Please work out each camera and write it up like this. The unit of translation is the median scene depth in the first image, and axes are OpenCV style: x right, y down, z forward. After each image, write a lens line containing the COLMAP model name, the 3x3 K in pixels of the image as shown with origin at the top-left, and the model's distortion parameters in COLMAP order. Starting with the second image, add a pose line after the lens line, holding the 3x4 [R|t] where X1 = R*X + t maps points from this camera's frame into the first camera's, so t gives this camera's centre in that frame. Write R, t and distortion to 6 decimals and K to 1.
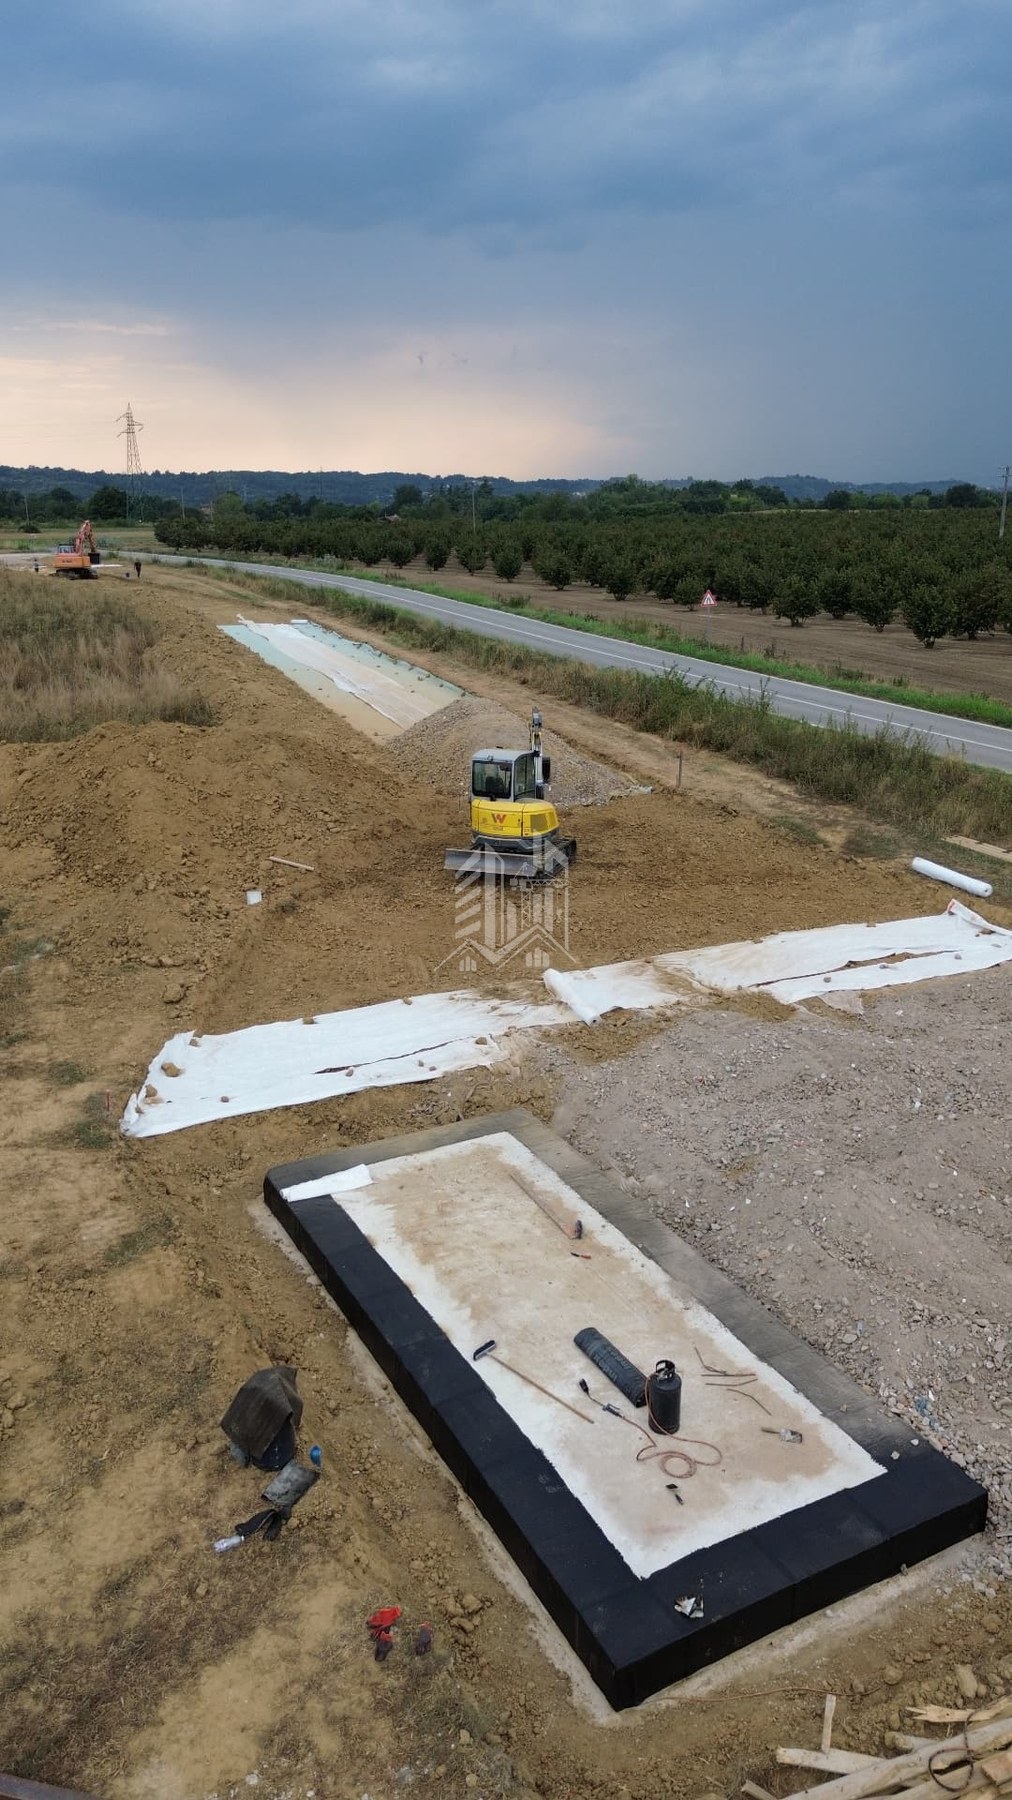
lens RADIAL K [[1302.9, 0, 513.9], [0, 1302.9, 898.6], [0, 0, 1]] dist [0.031506, -0.010164]
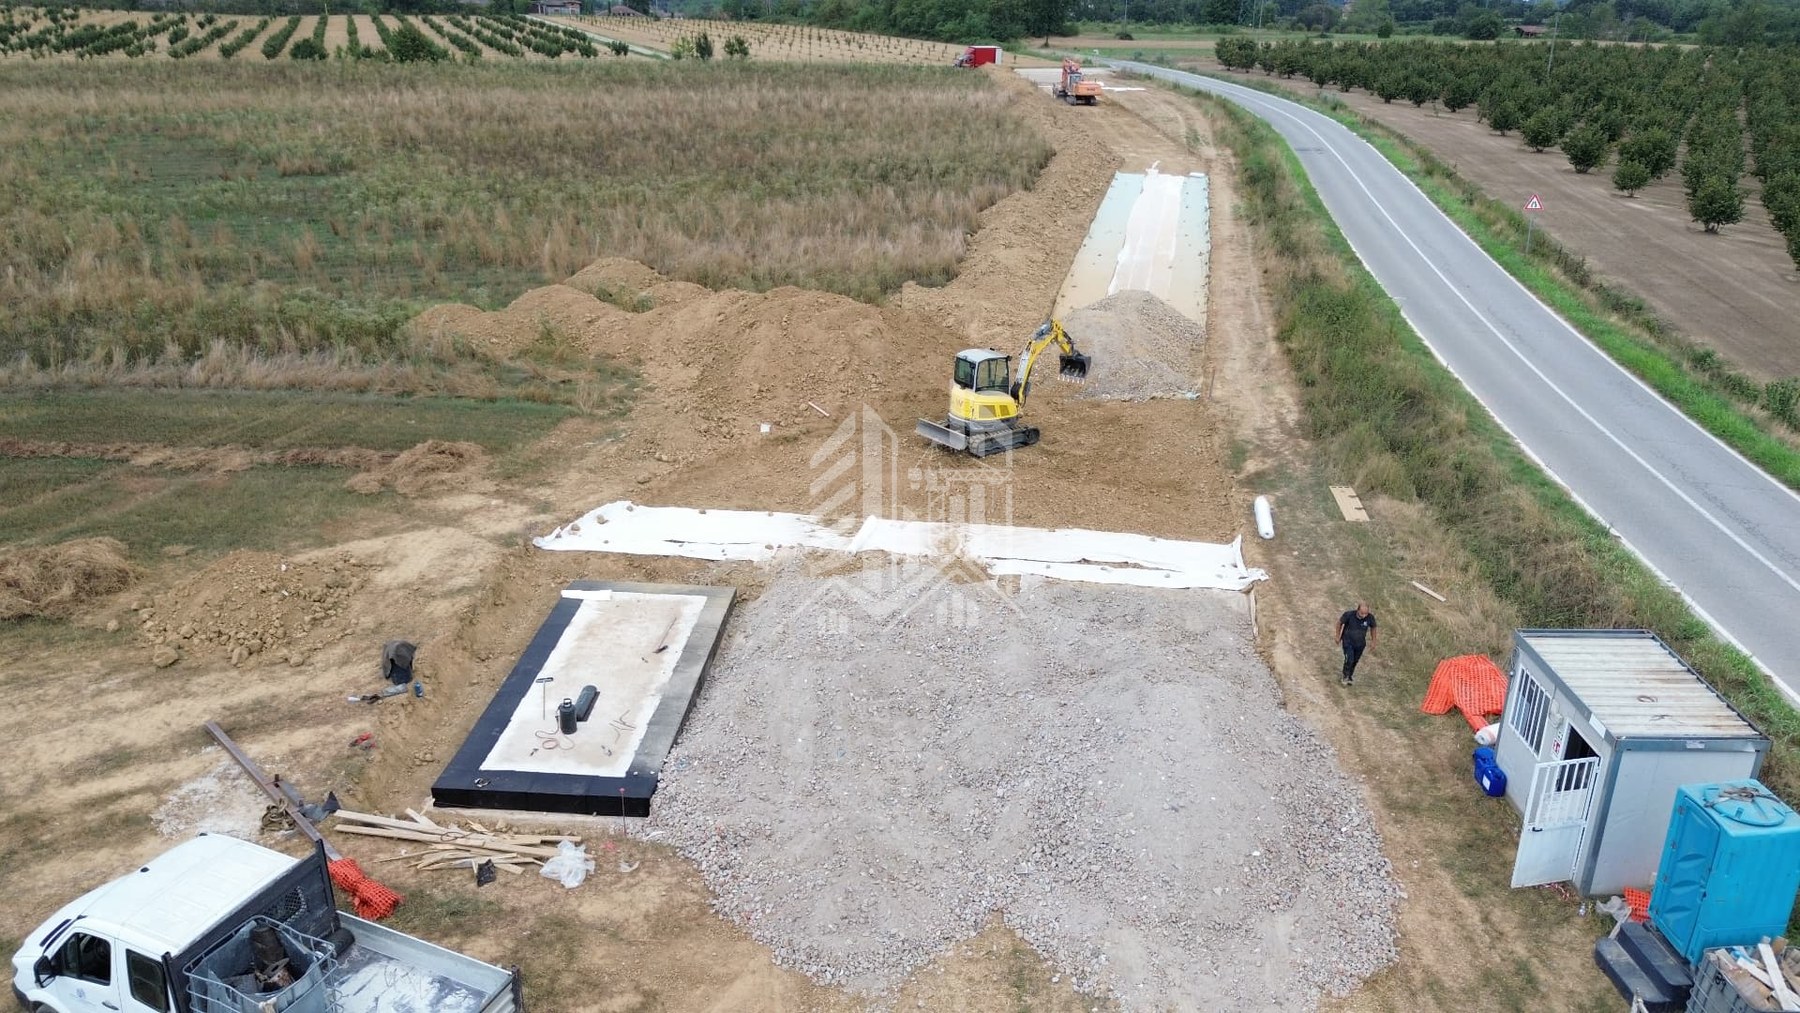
lens RADIAL K [[1302.9, 0, 906.3], [0, 1302.9, 497.2], [0, 0, 1]] dist [0.031506, -0.010164]
pose [[0.851595, 0.211731, -0.479537, 0.816993], [-0.174010, 0.977107, 0.122404, -0.162770], [0.494475, -0.020795, 0.868943, -0.276799]]
